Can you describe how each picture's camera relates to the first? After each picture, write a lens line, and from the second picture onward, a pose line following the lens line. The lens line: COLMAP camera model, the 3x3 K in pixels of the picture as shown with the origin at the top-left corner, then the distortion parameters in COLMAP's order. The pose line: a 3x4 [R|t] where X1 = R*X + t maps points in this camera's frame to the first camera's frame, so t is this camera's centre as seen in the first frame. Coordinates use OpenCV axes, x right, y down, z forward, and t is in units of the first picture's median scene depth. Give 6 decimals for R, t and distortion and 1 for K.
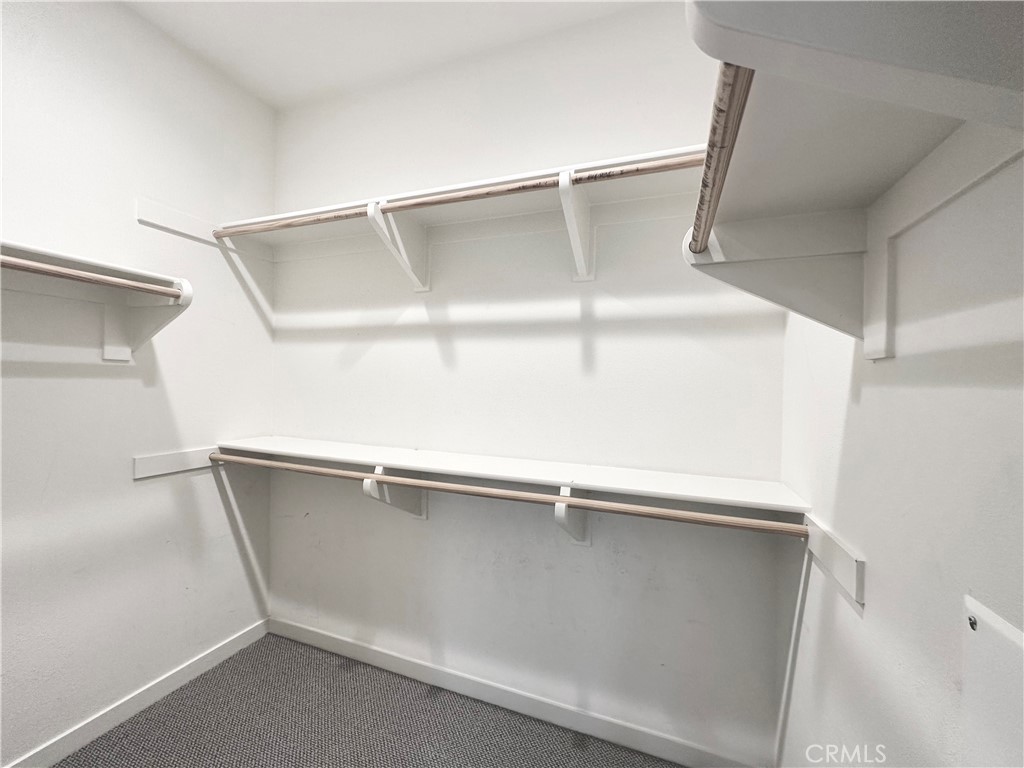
lens RADIAL K [[415.5, 0, 512.0], [0, 415.5, 384.0], [0, 0, 1]] dist [-0.000059, 0.000083]
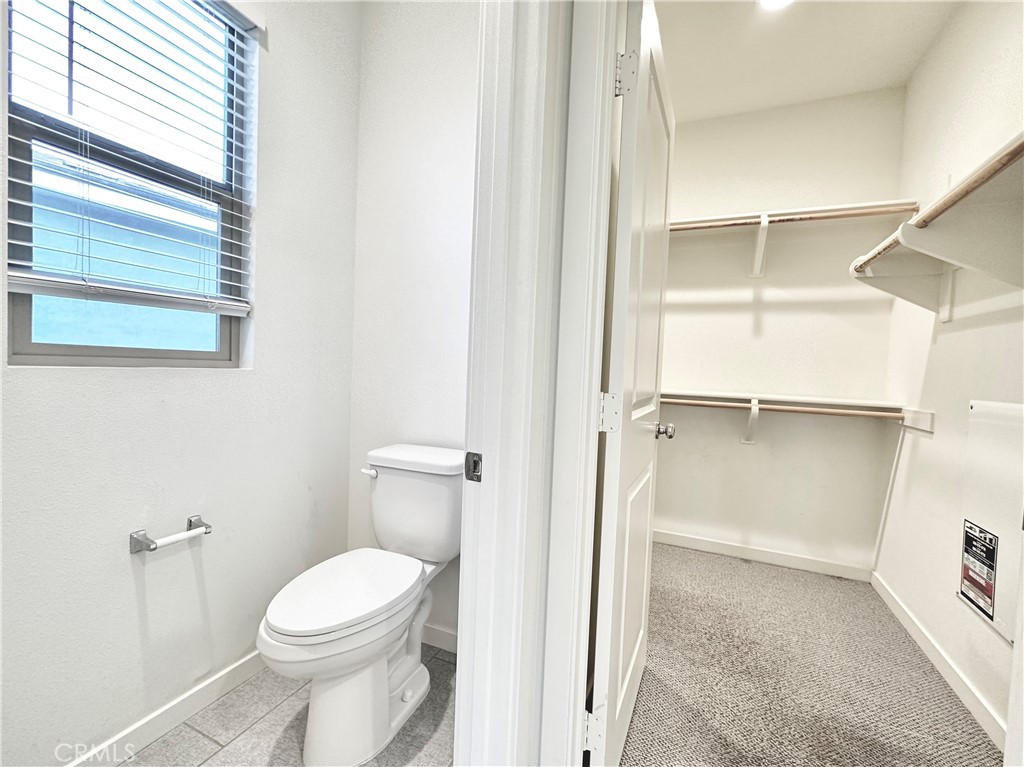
lens RADIAL K [[452.6, 0, 512.0], [0, 452.6, 383.5], [0, 0, 1]] dist [0.001896, 0.000186]
pose [[0.997845, 0.025814, -0.060329, -0.806493], [-0.023925, 0.999207, 0.031825, 0.153073], [0.061103, -0.030313, 0.997671, -0.989525]]
